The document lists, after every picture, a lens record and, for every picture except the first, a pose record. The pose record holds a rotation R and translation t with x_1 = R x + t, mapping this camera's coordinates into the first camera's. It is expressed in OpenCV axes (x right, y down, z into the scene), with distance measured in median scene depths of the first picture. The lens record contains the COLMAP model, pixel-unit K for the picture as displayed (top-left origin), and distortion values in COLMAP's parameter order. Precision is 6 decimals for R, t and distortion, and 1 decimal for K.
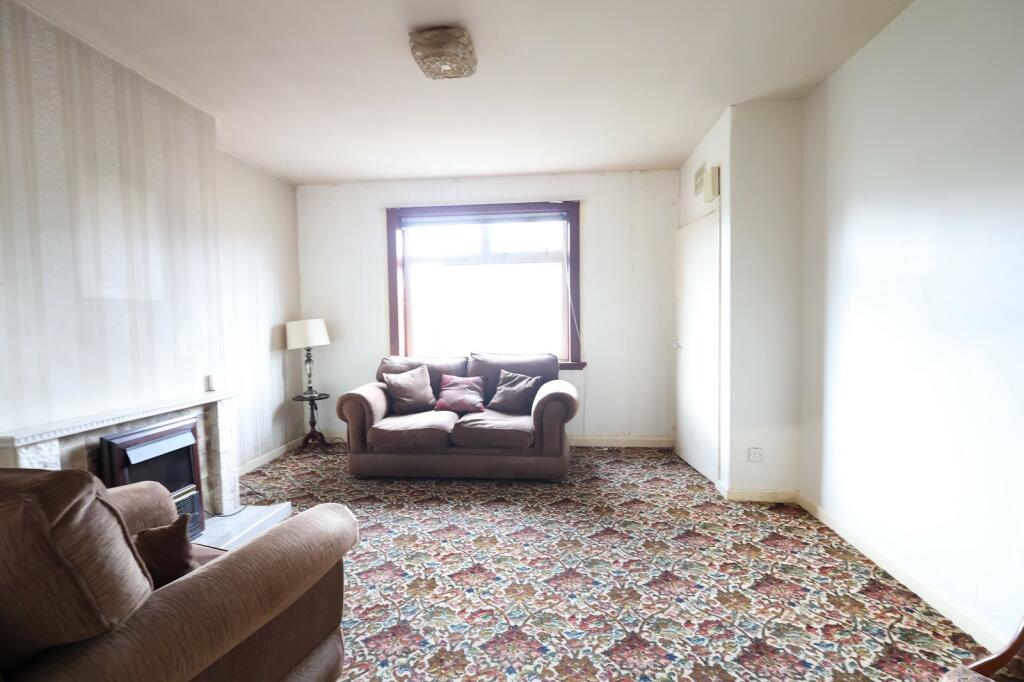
lens RADIAL K [[479.8, 0, 513.2], [0, 479.8, 344.5], [0, 0, 1]] dist [0.003265, 0.000499]
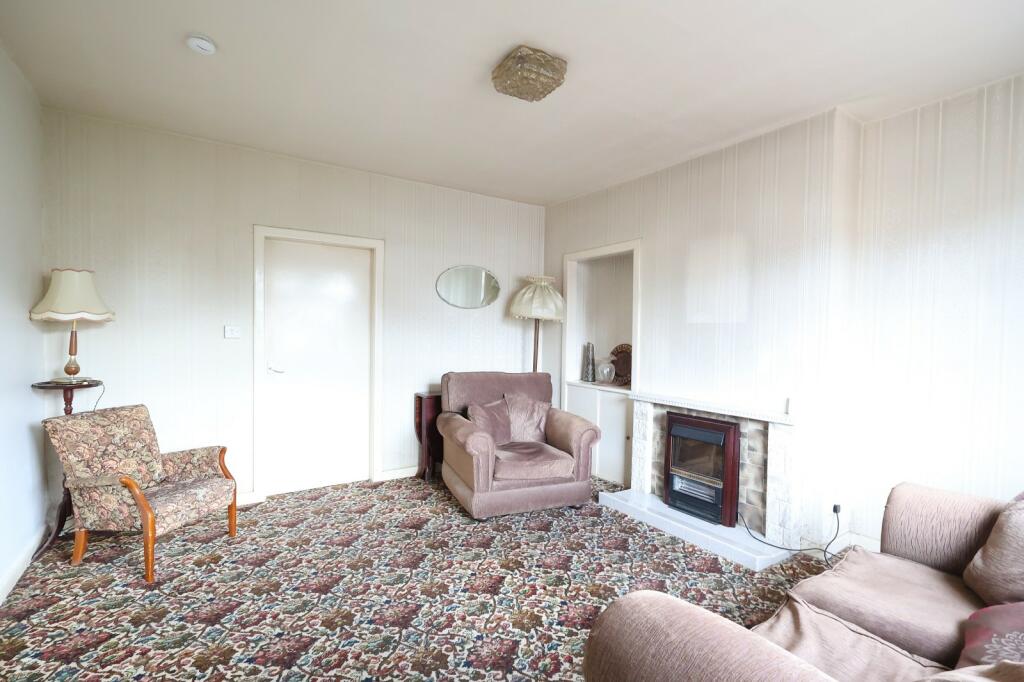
lens RADIAL K [[479.8, 0, 513.3], [0, 479.8, 340.6], [0, 0, 1]] dist [0.003265, 0.000499]
pose [[-0.779591, 0.012990, -0.626154, 0.561960], [-0.031487, 0.997708, 0.059901, -0.126344], [0.625496, 0.066414, -0.777395, 1.951523]]
